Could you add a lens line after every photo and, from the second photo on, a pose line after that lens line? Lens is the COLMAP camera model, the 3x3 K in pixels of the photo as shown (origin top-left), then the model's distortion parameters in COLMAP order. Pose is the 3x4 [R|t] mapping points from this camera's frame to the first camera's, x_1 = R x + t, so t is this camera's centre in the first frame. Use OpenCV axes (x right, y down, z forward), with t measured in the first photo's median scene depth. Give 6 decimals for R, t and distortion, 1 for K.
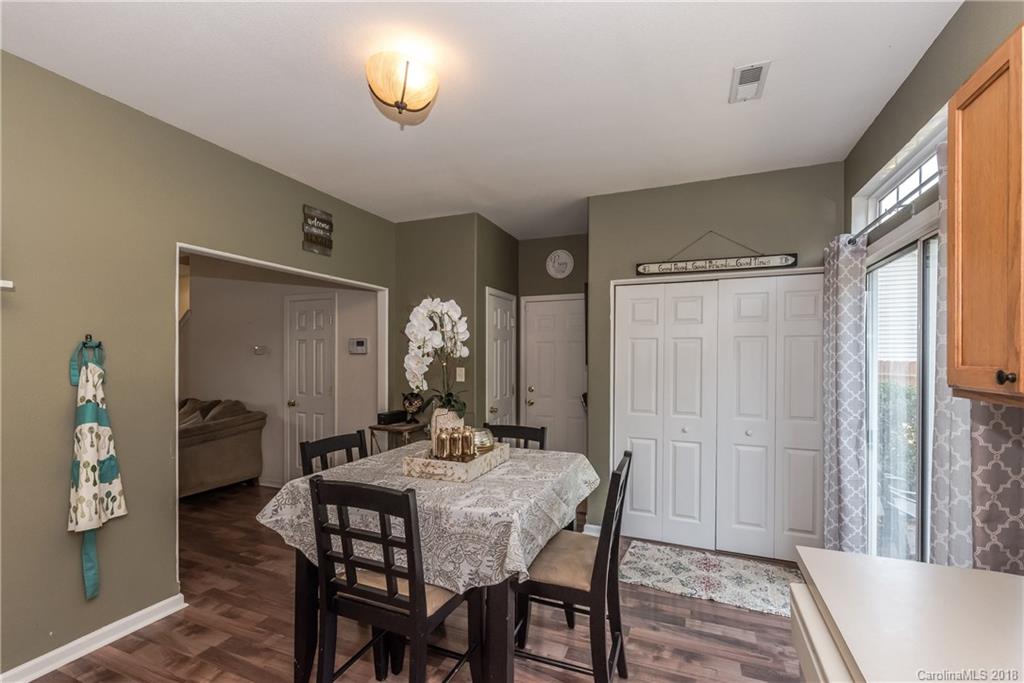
lens RADIAL K [[444.4, 0, 503.8], [0, 444.4, 358.0], [0, 0, 1]] dist [0.000726, -0.000854]
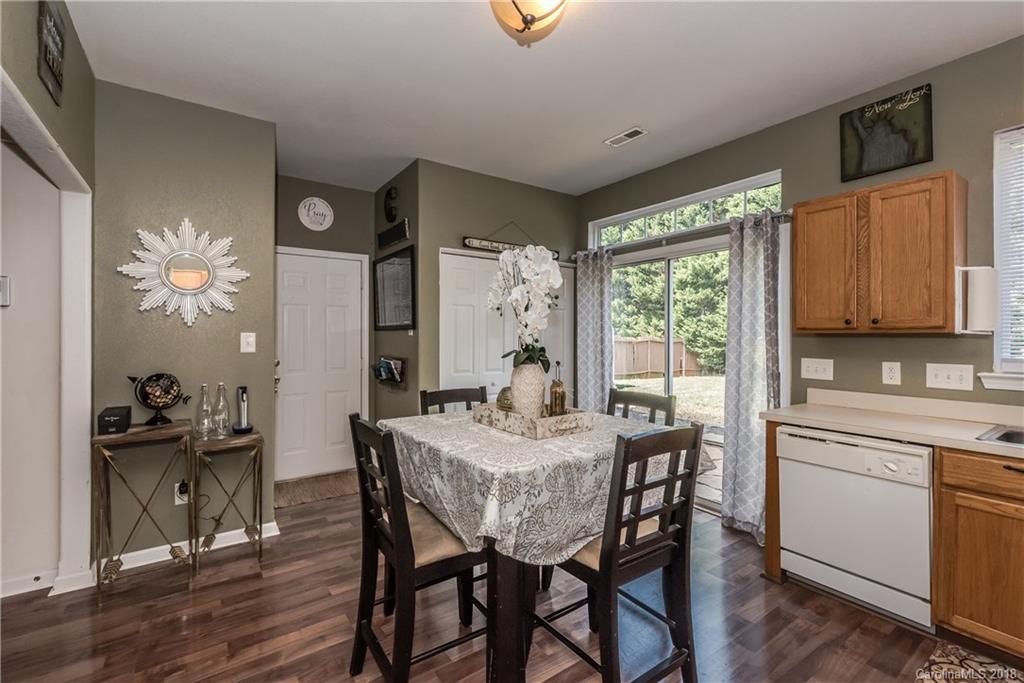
lens RADIAL K [[444.4, 0, 508.7], [0, 444.4, 335.7], [0, 0, 1]] dist [0.000726, -0.000854]
pose [[0.525791, -0.005200, 0.850598, -0.617912], [0.001231, 0.999985, 0.005352, 0.029279], [-0.850613, -0.001767, 0.525790, 0.350229]]
